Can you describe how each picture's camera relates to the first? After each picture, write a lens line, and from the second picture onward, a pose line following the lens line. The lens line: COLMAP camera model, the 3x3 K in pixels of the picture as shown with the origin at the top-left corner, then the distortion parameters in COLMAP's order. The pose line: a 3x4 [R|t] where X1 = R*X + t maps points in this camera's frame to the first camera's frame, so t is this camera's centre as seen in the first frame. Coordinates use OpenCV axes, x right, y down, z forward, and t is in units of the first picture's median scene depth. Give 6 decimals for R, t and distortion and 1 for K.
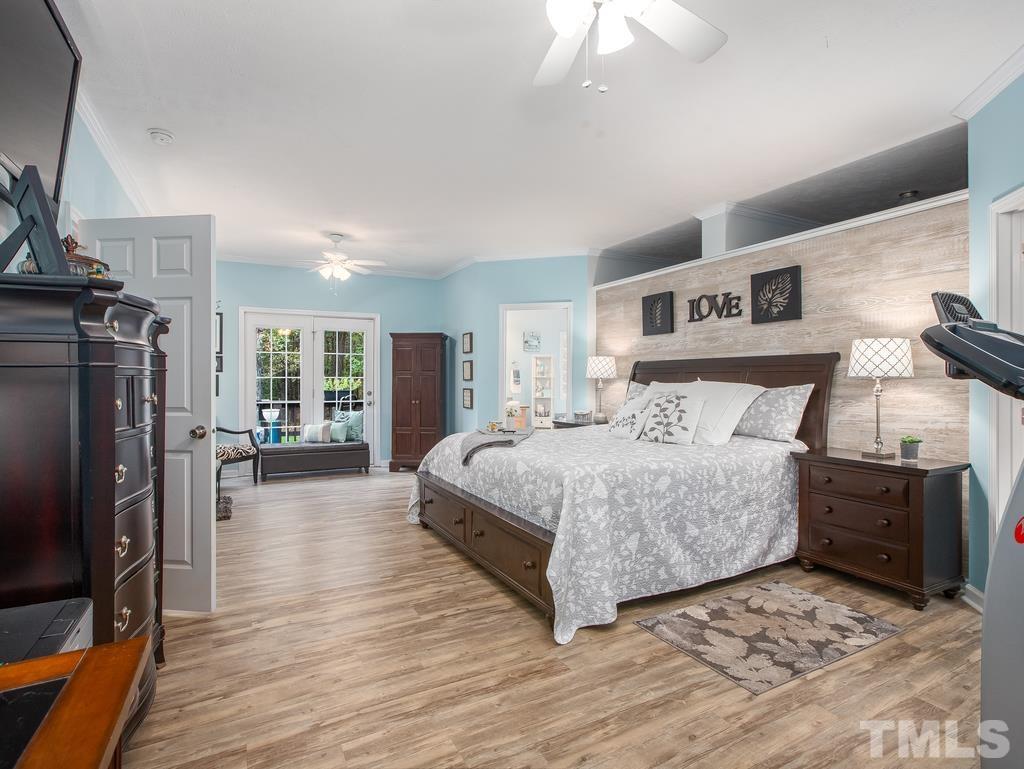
lens RADIAL K [[520.1, 0, 508.0], [0, 520.1, 387.0], [0, 0, 1]] dist [-0.061865, 0.040526]
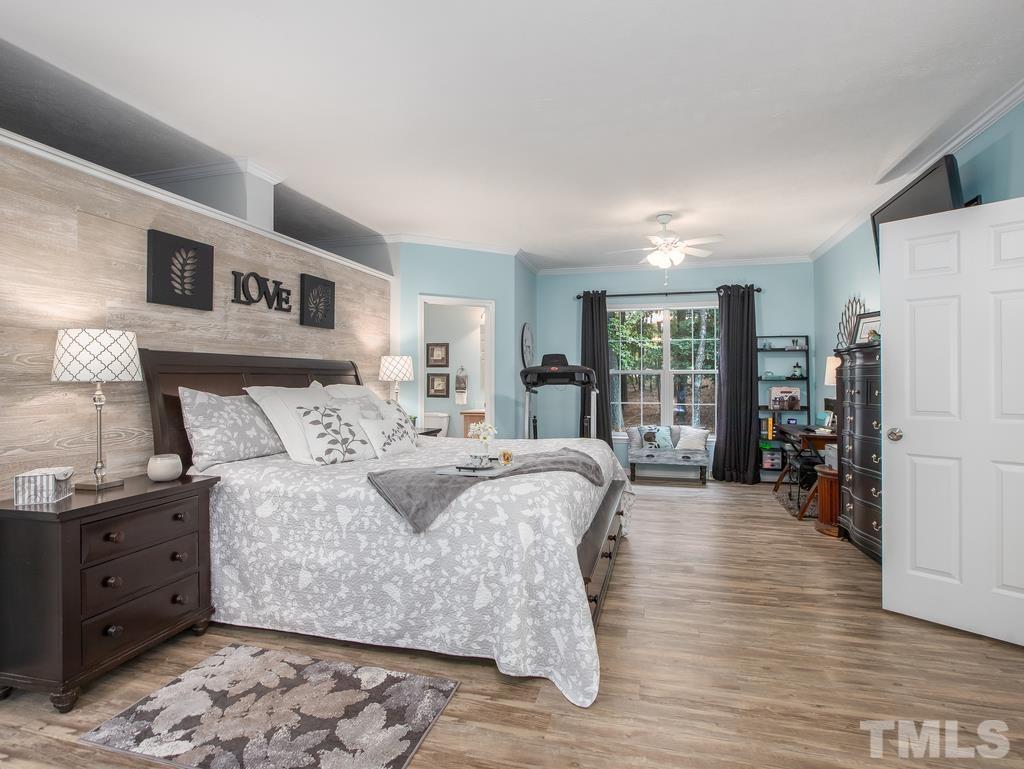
lens RADIAL K [[529.7, 0, 510.9], [0, 529.7, 379.9], [0, 0, 1]] dist [-0.025725, 0.001333]
pose [[-0.728486, 0.003861, 0.685050, -0.466697], [0.013618, 0.999868, 0.008846, -0.023129], [-0.684925, 0.015773, -0.728443, 1.419225]]
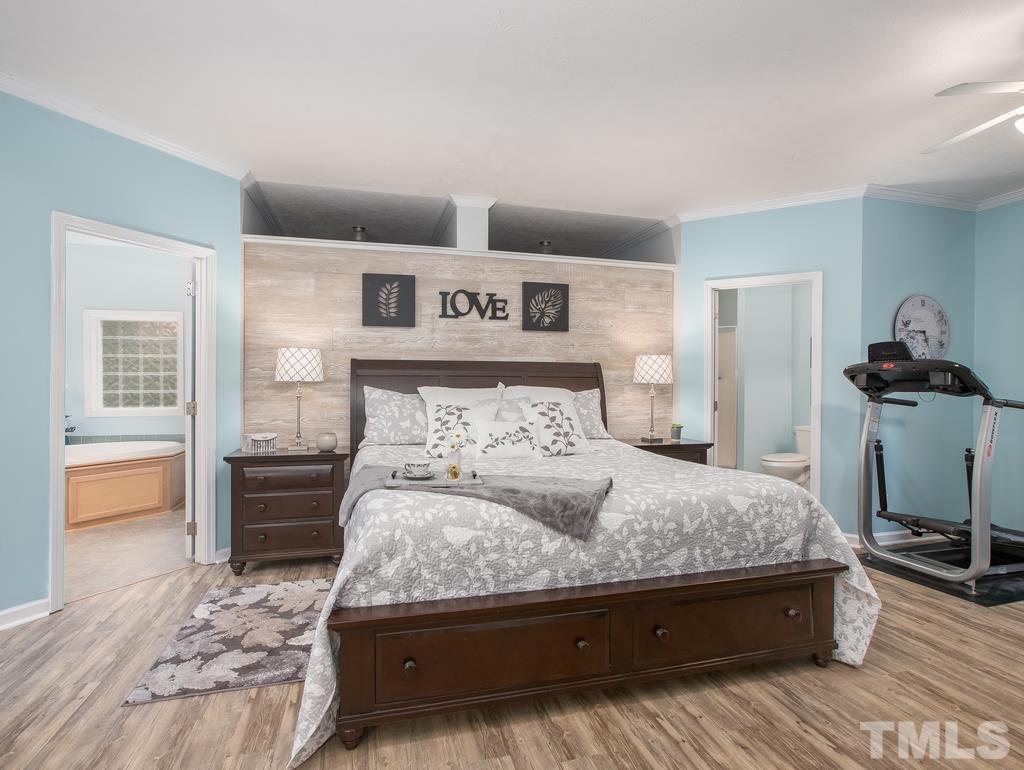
lens RADIAL K [[520.1, 0, 508.0], [0, 520.1, 387.5], [0, 0, 1]] dist [-0.061865, 0.040526]
pose [[0.211156, -0.006797, 0.977429, -0.528473], [0.008972, 0.999947, 0.005016, -0.013554], [-0.977411, 0.007710, 0.211206, 0.793841]]
